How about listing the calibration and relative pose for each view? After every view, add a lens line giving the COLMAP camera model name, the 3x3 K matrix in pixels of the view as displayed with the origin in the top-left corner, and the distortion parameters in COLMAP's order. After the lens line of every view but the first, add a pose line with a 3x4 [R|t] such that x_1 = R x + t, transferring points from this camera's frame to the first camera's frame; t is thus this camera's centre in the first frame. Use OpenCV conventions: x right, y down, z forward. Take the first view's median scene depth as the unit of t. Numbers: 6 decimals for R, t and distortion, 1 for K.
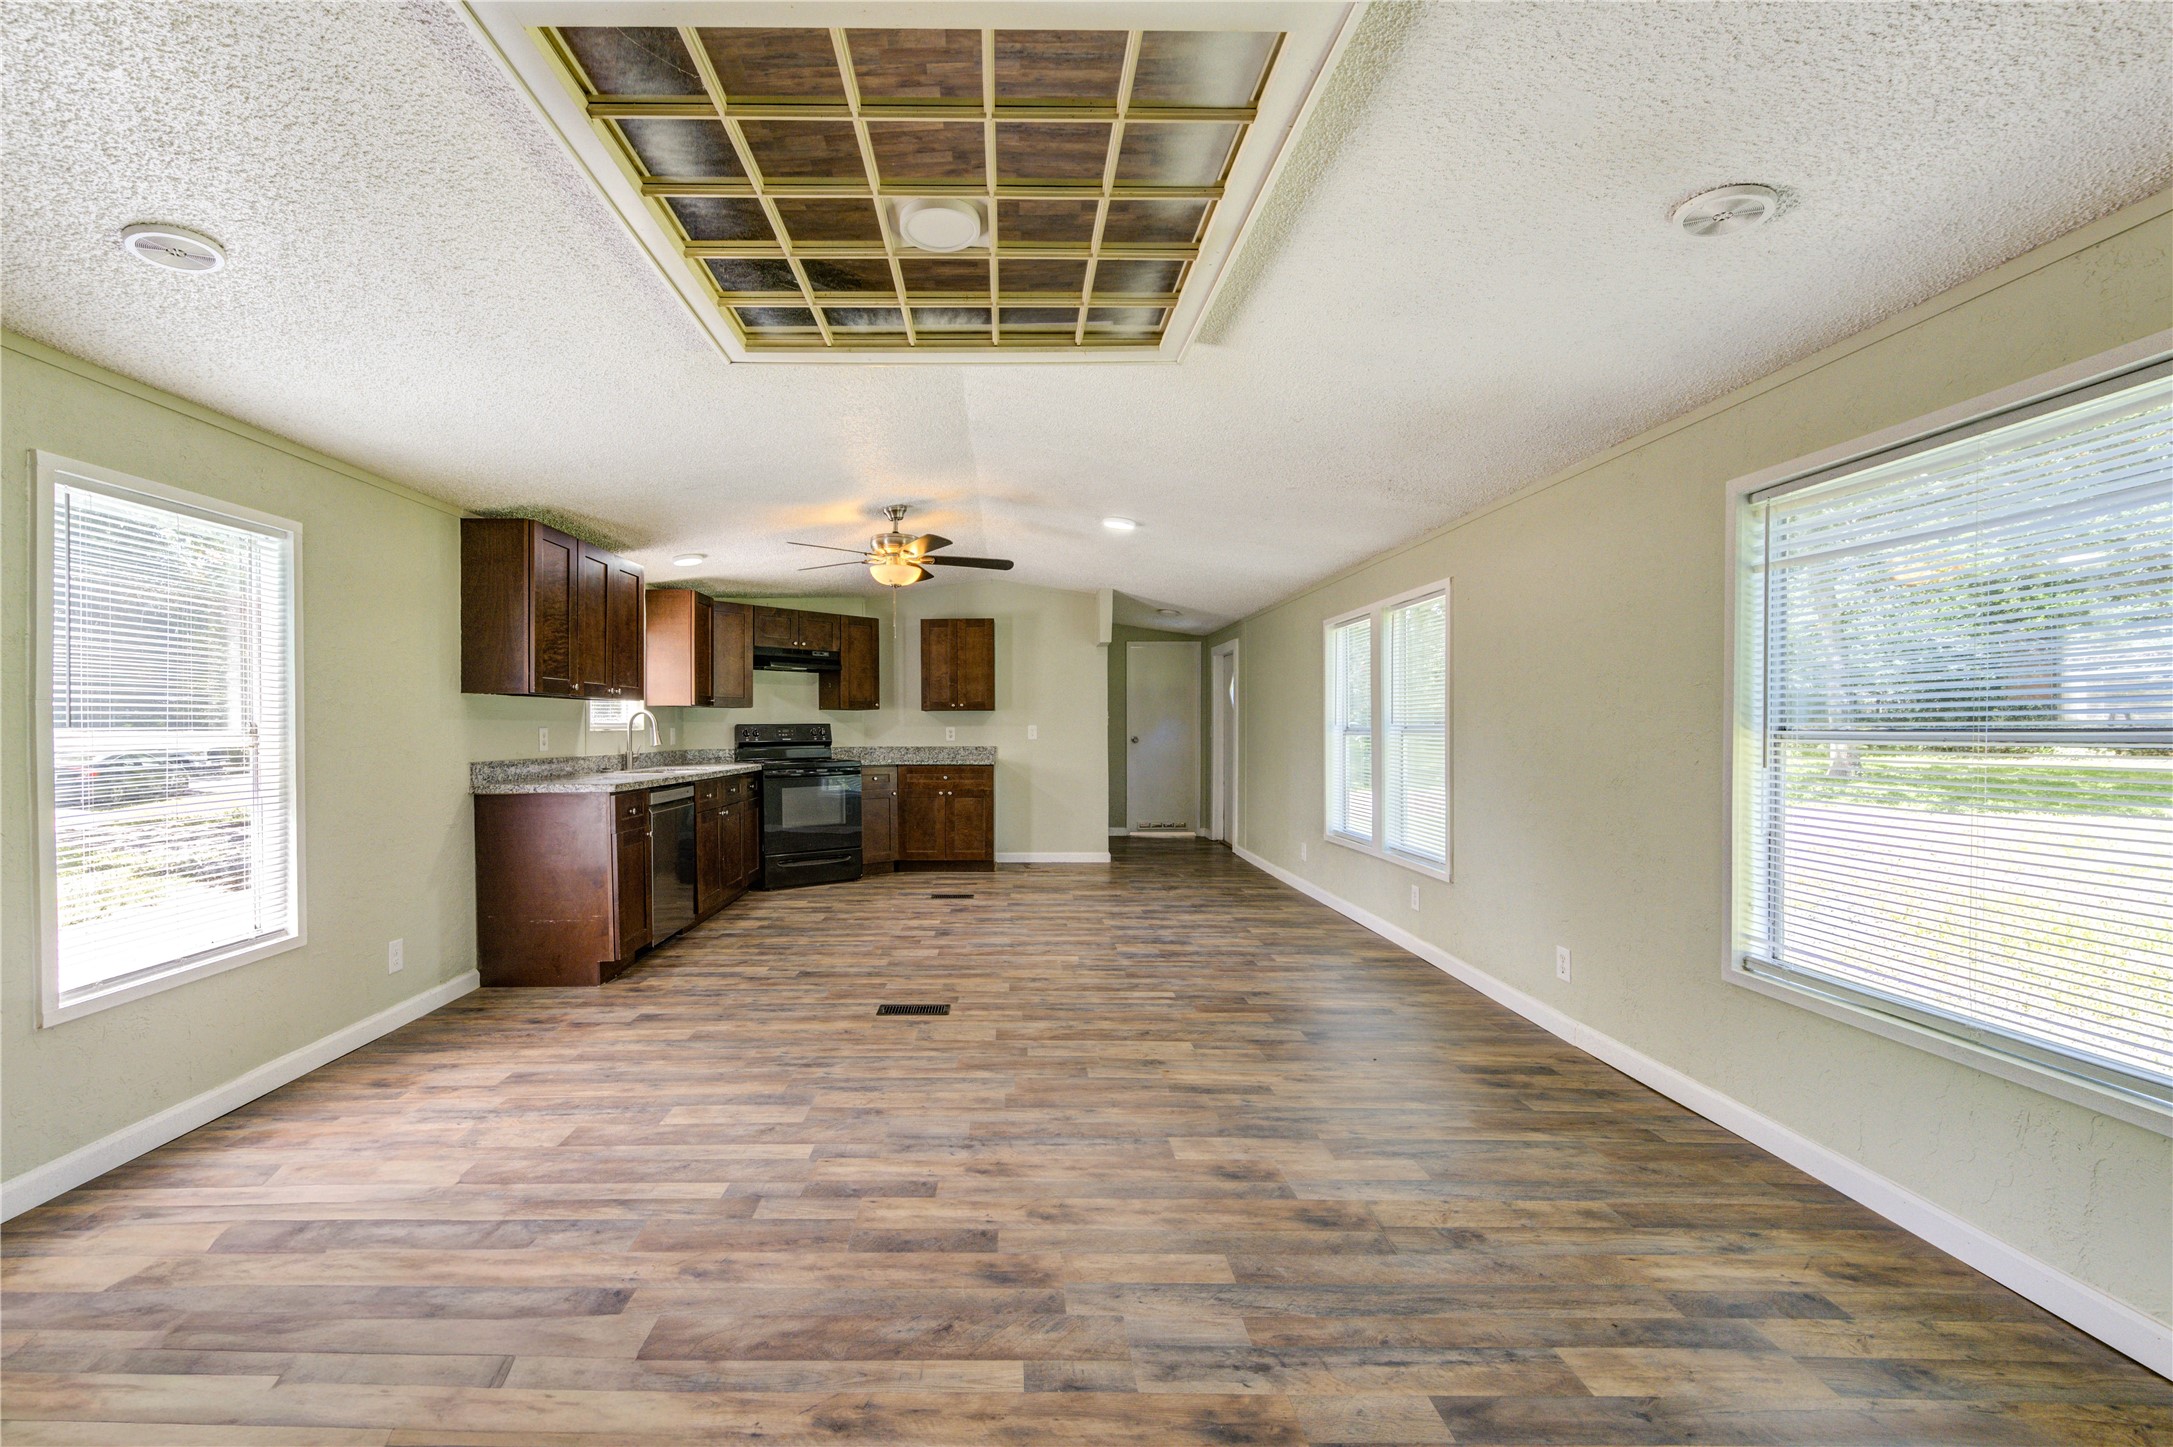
lens RADIAL K [[882.3, 0, 1005.7], [0, 882.3, 732.0], [0, 0, 1]] dist [0.001132, 0.000095]
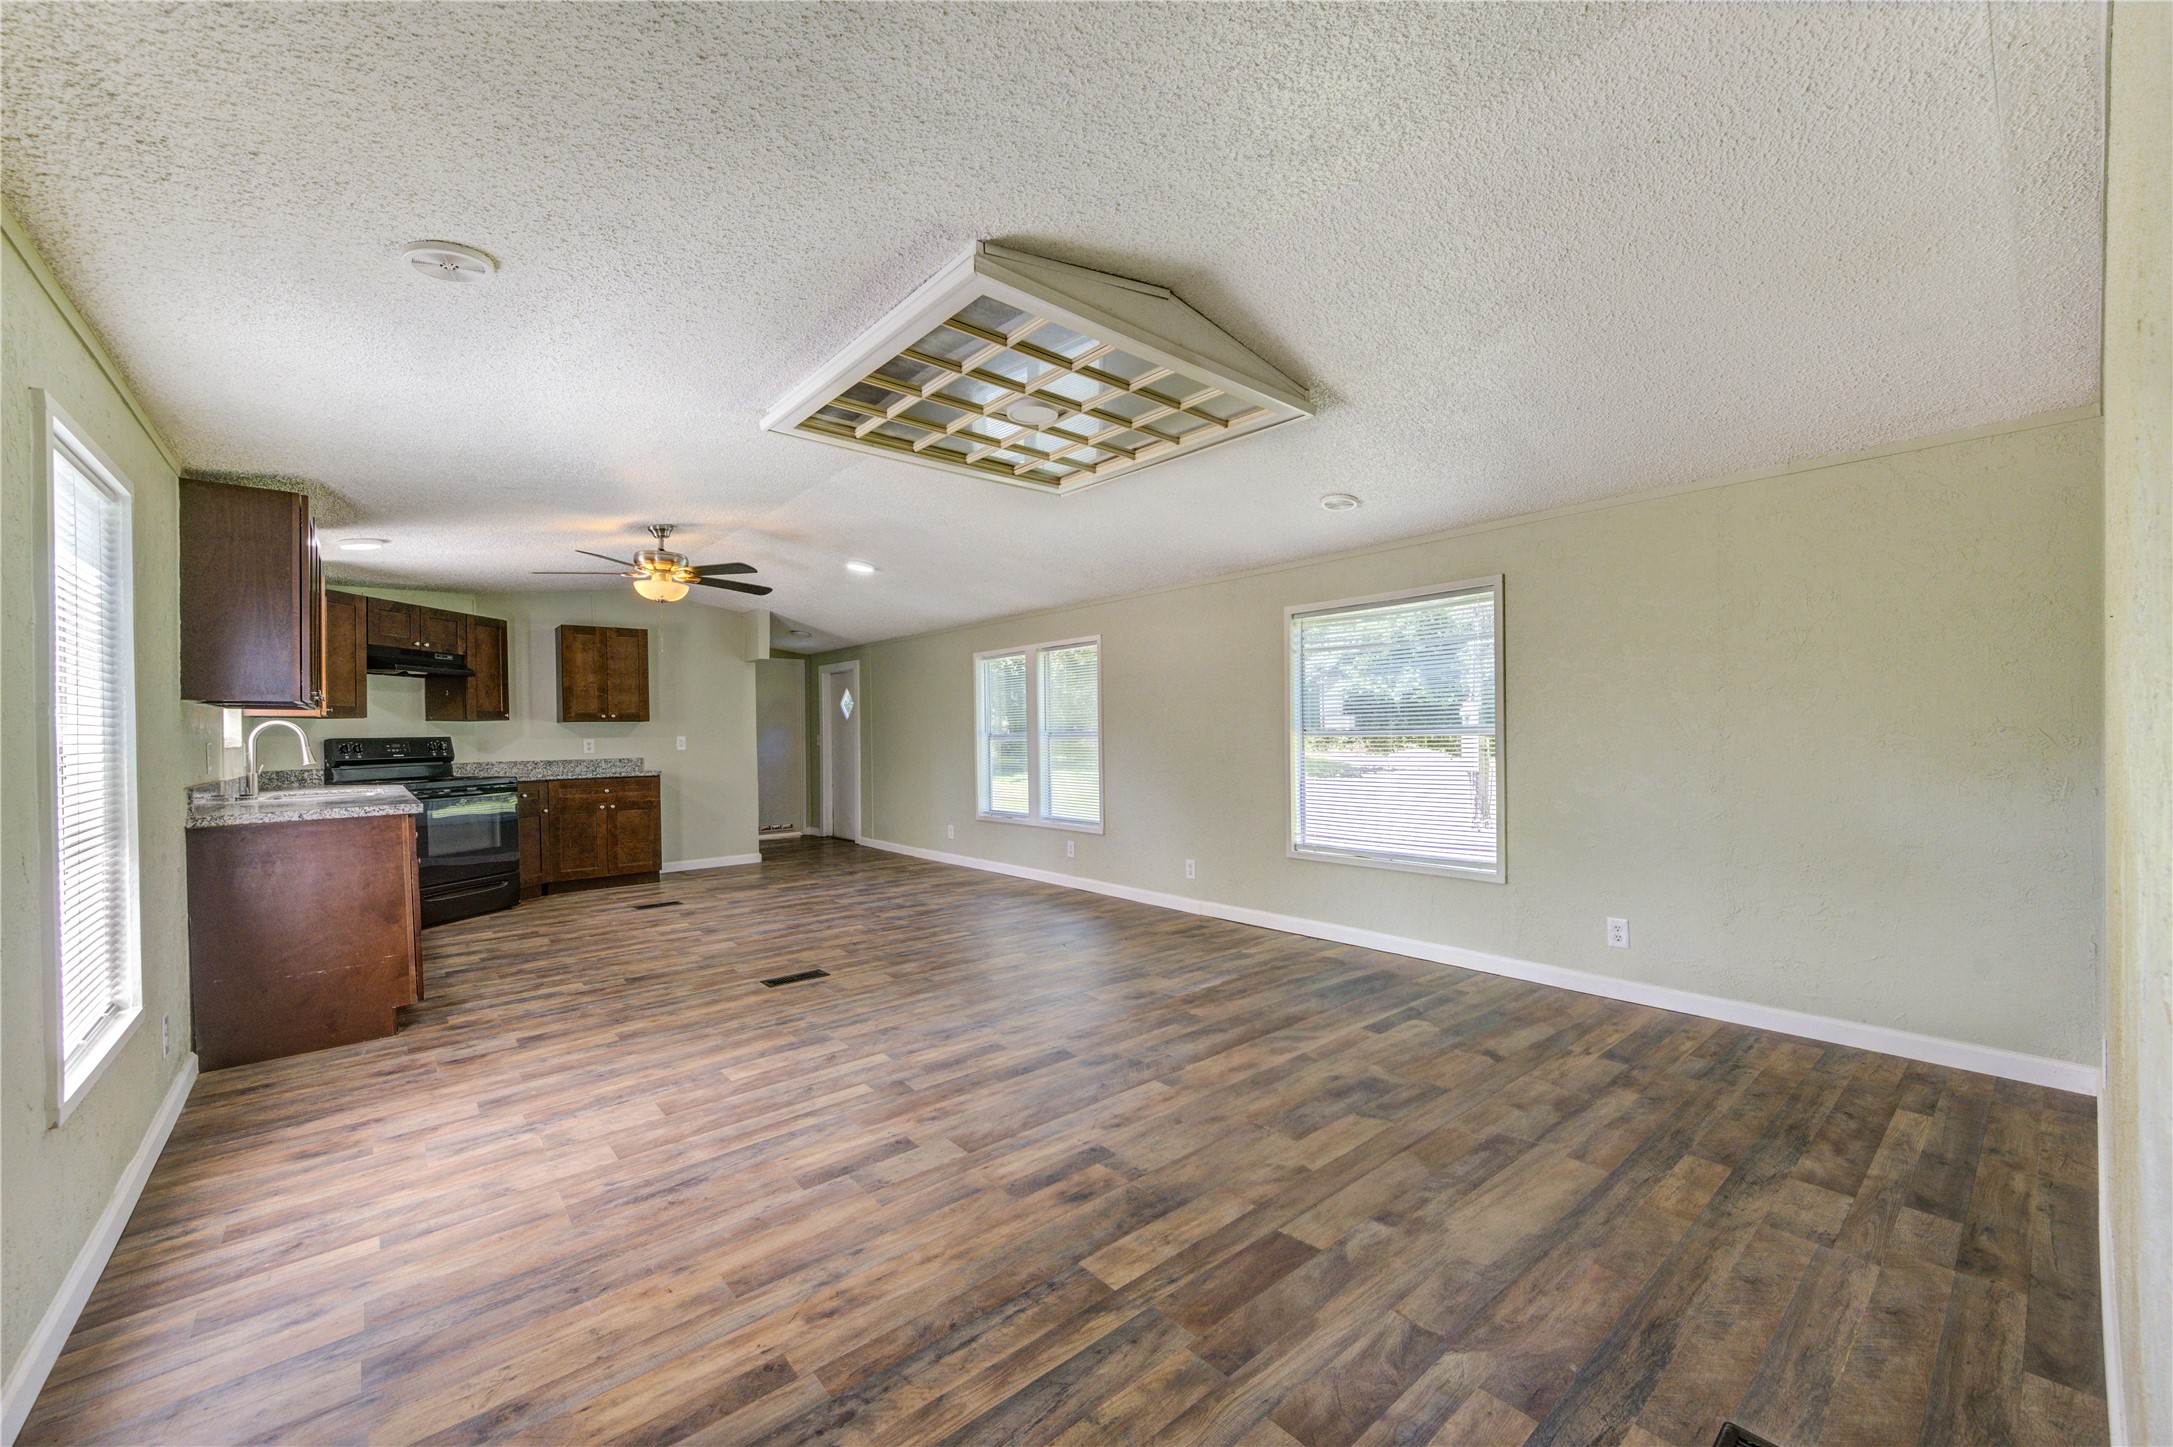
lens RADIAL K [[841.3, 0, 1095.2], [0, 841.3, 732.5], [0, 0, 1]] dist [0.000729, 0.000261]
pose [[0.755731, -0.009556, 0.654813, -0.494488], [0.016820, 0.999847, -0.004821, 0.002094], [-0.654666, 0.014657, 0.755776, -0.097382]]
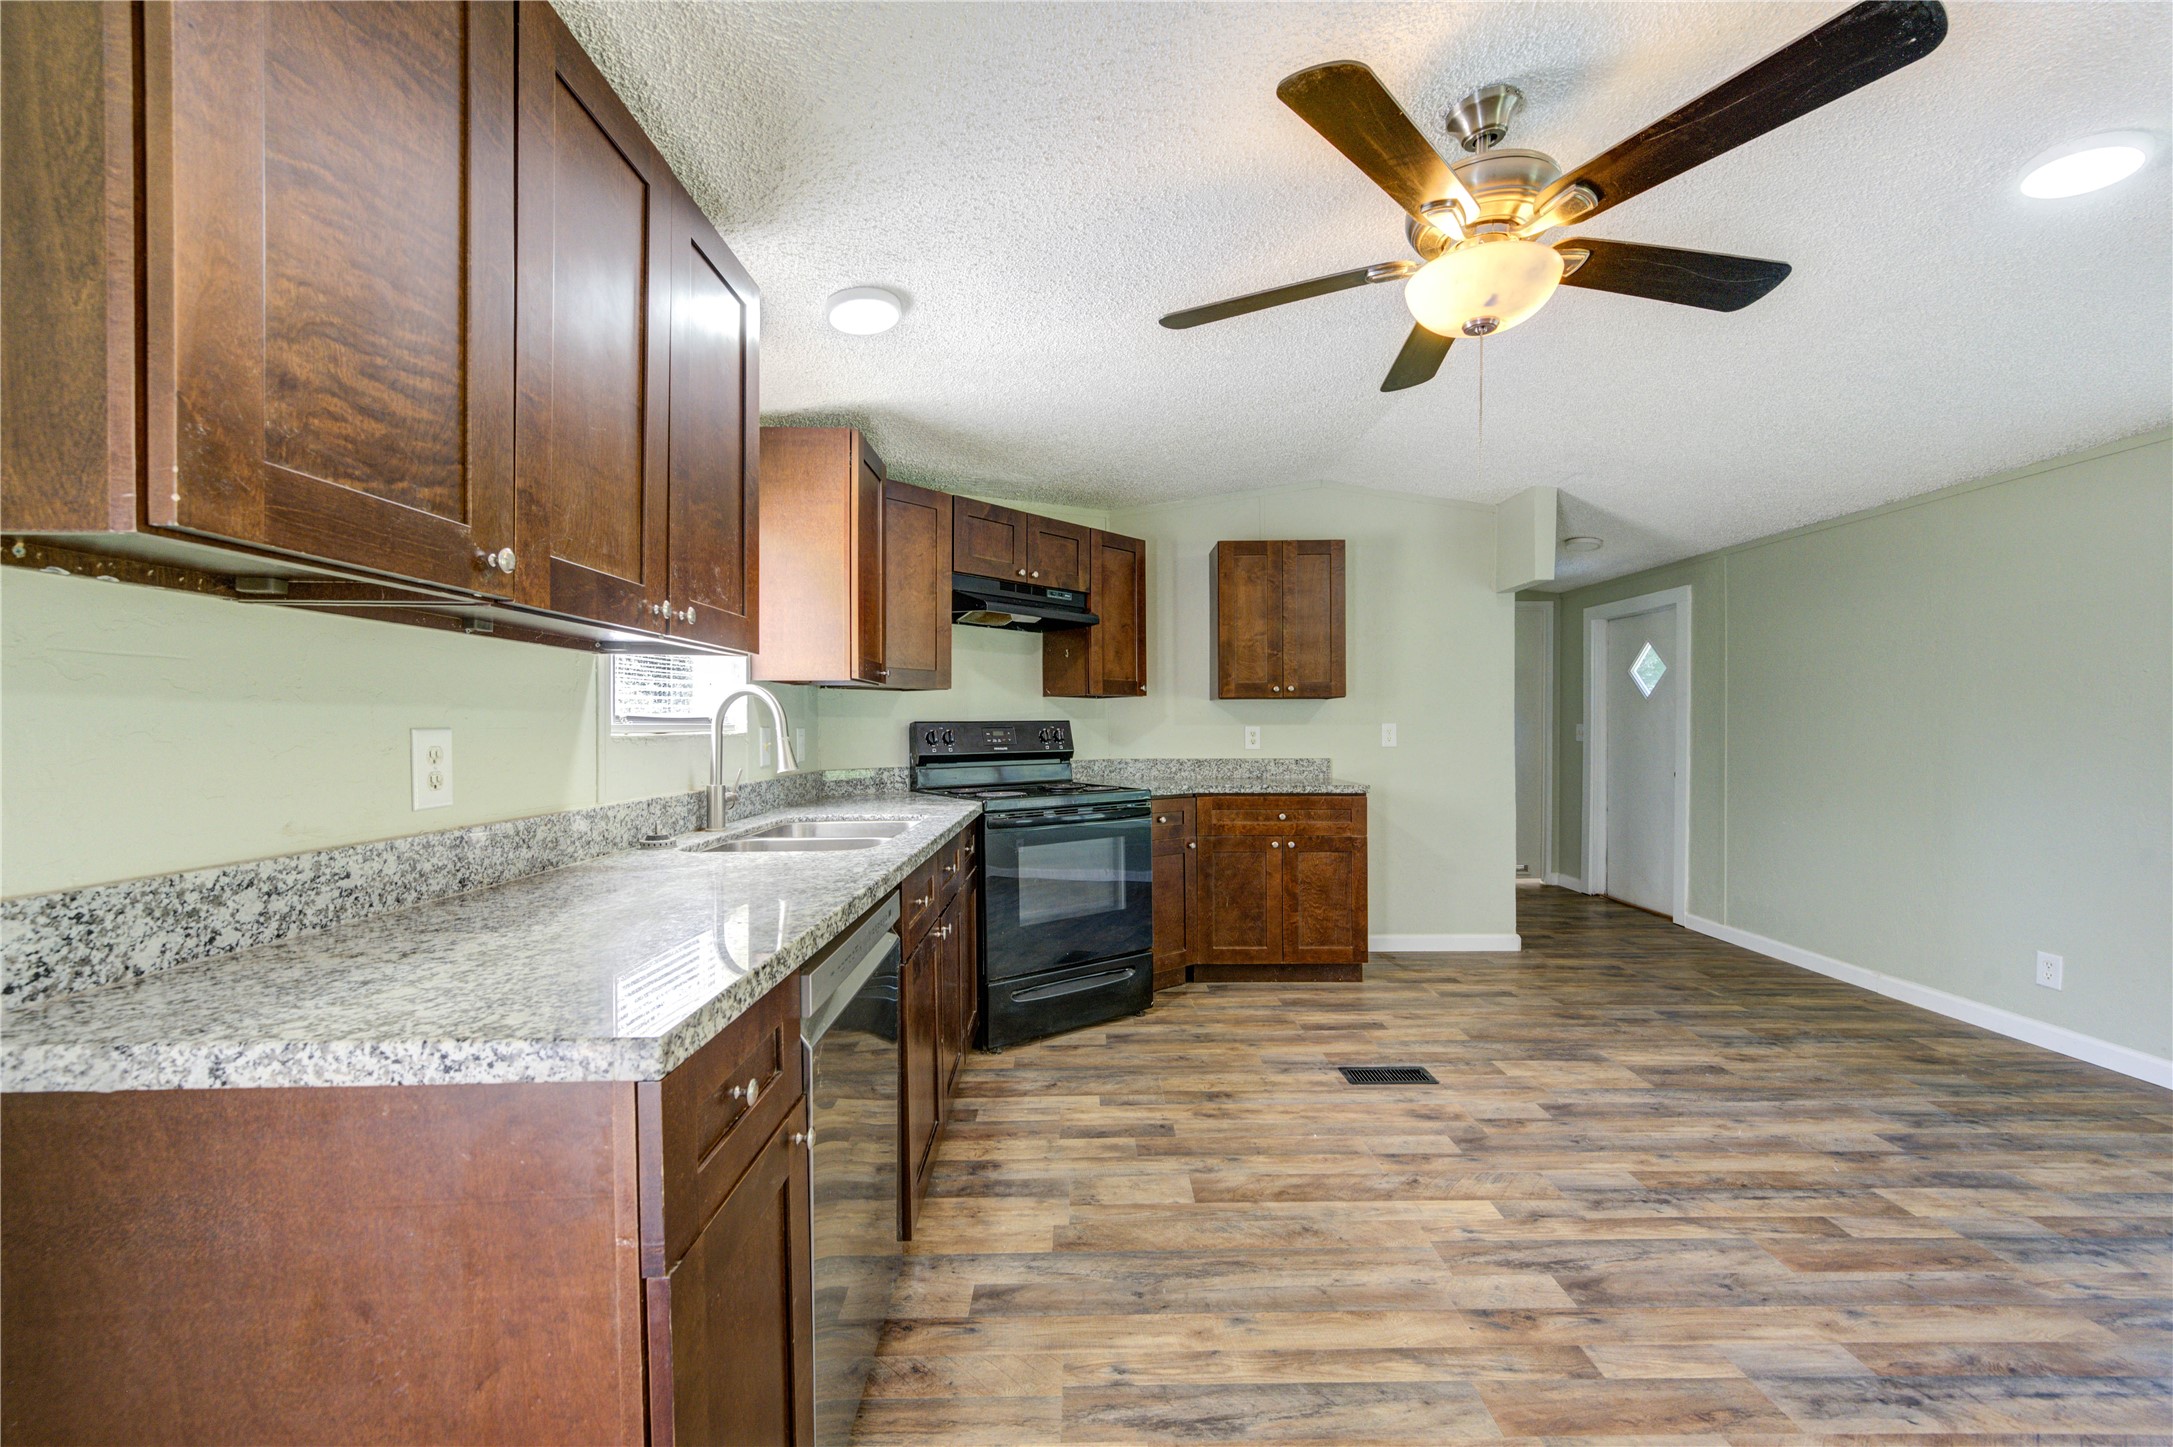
lens RADIAL K [[867.3, 0, 1089.1], [0, 867.3, 730.8], [0, 0, 1]] dist [0.000456, 0.000305]
pose [[0.999961, -0.000387, 0.008877, -0.361134], [0.000389, 1.000000, -0.000247, -0.004895], [-0.008877, 0.000250, 0.999961, 0.833001]]
